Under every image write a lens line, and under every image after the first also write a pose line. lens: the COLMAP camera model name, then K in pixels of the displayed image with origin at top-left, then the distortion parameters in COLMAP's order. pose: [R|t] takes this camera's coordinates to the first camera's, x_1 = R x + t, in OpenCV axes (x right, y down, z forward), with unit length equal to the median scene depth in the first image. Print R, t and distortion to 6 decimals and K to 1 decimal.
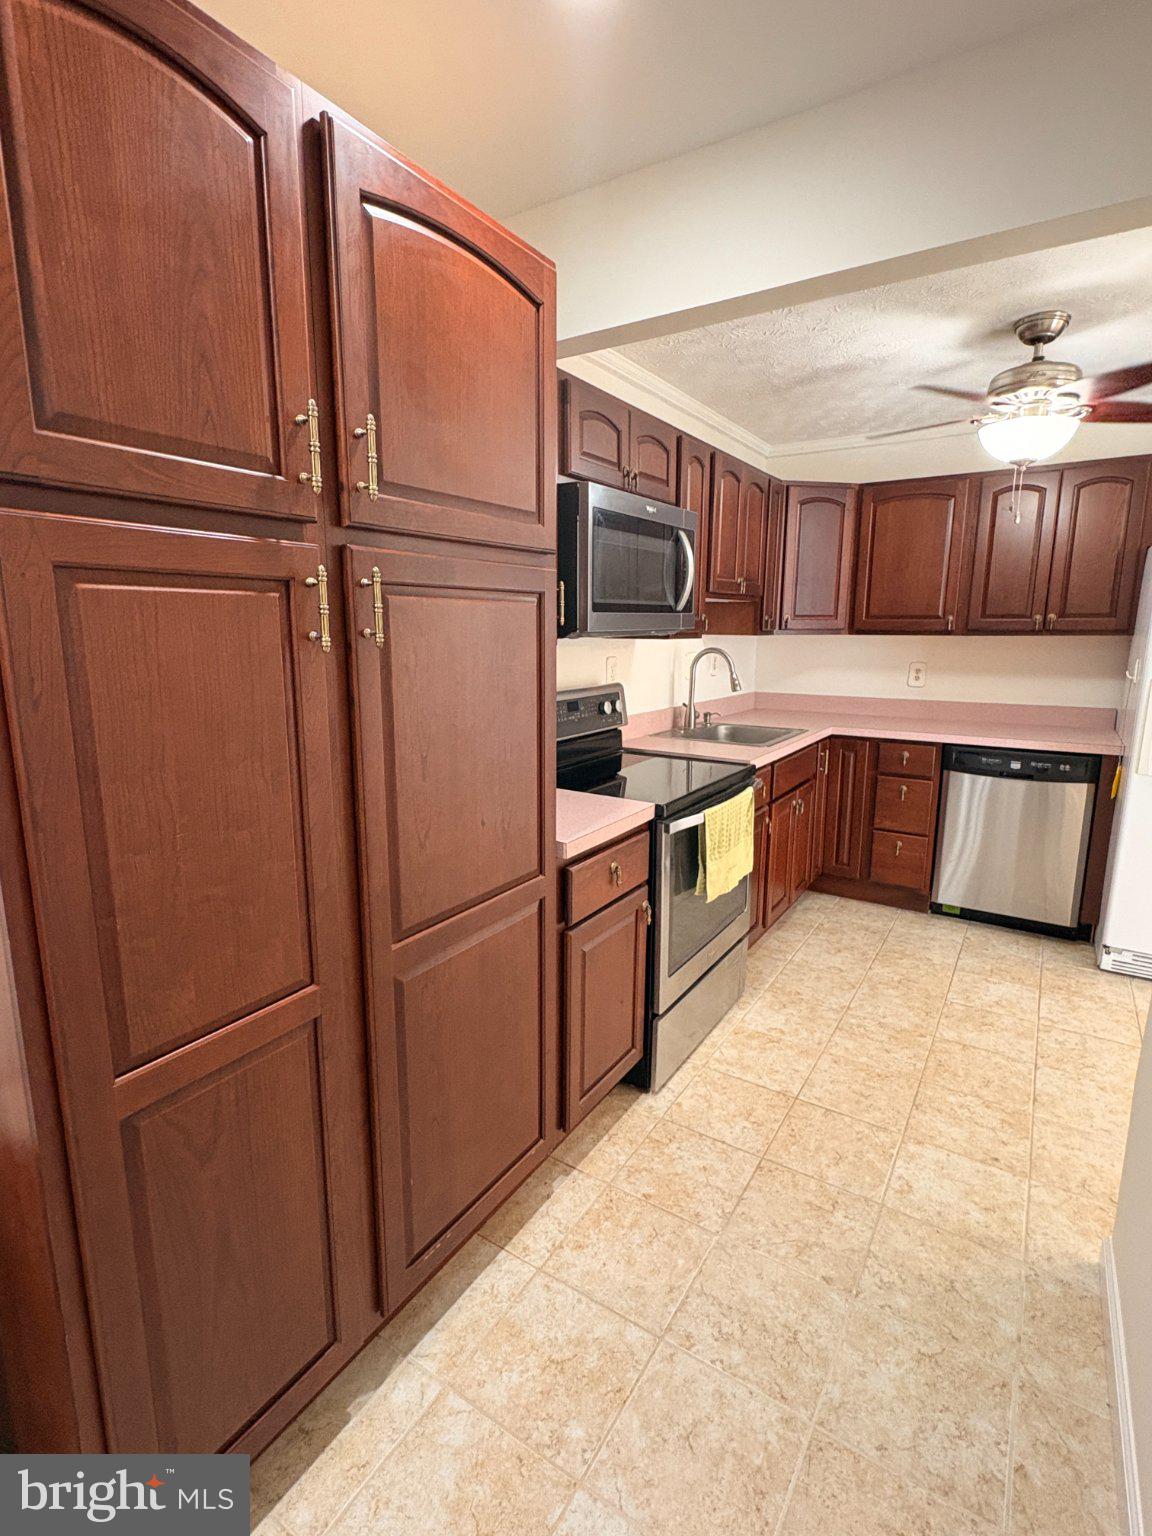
lens RADIAL K [[752.0, 0, 572.7], [0, 752.0, 769.1], [0, 0, 1]] dist [0.002895, 0.000295]
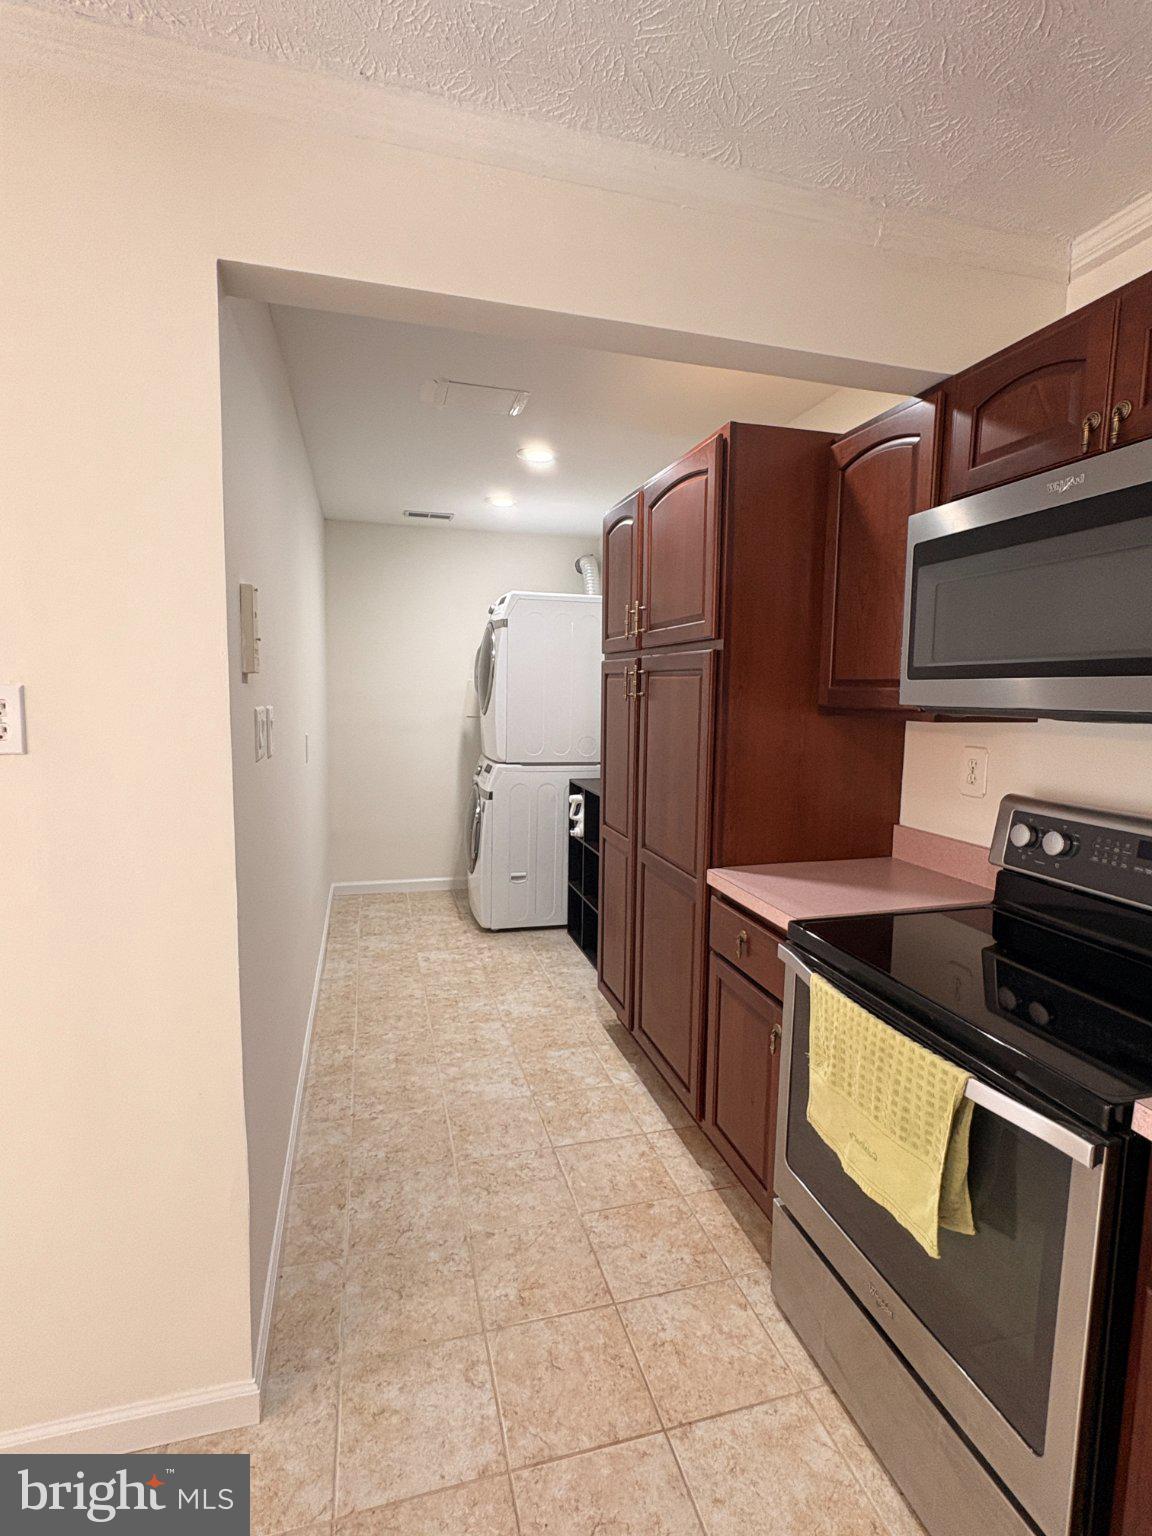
lens RADIAL K [[752.0, 0, 579.3], [0, 752.0, 770.9], [0, 0, 1]] dist [0.002895, 0.000295]
pose [[-0.667946, 0.071297, -0.740787, 0.899988], [-0.156825, 0.959564, 0.233758, -0.270549], [0.727499, 0.272311, -0.629756, 1.388289]]
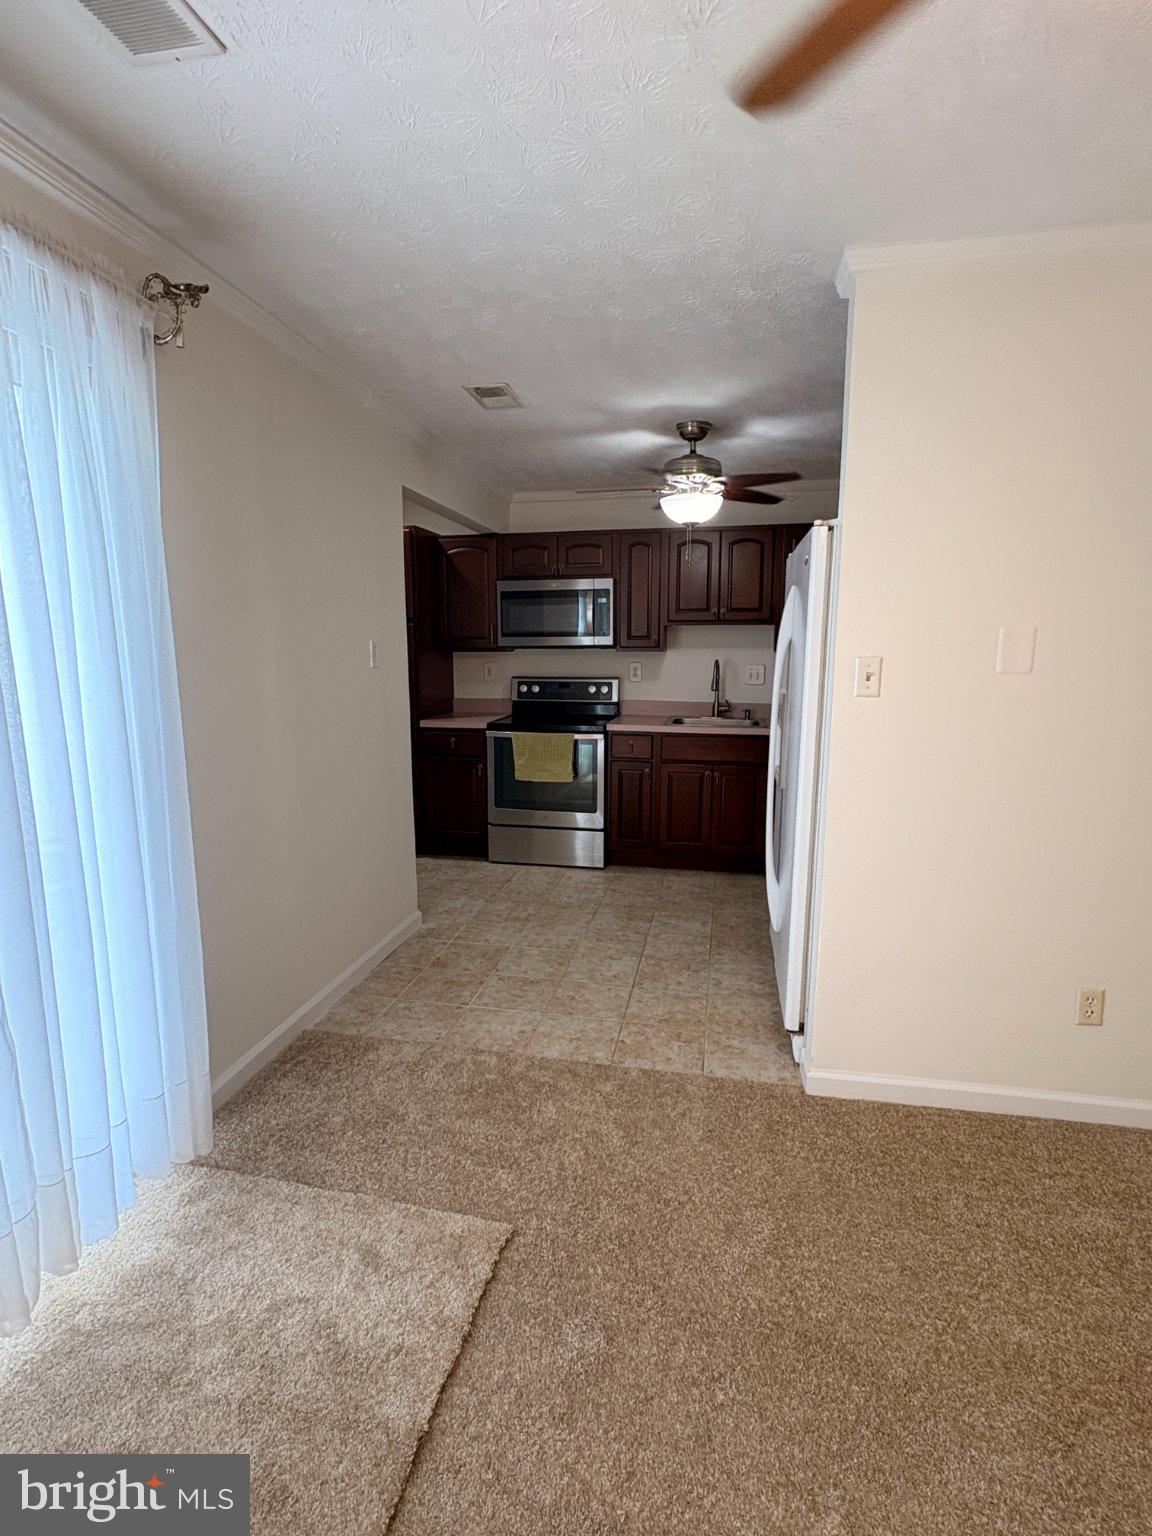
lens RADIAL K [[755.3, 0, 580.9], [0, 755.3, 767.2], [0, 0, 1]] dist [-0.001532, -0.000032]
pose [[0.359796, 0.150517, -0.920810, 2.479752], [-0.184820, 0.978844, 0.087787, -0.075880], [0.914543, 0.138599, 0.380002, 0.447777]]
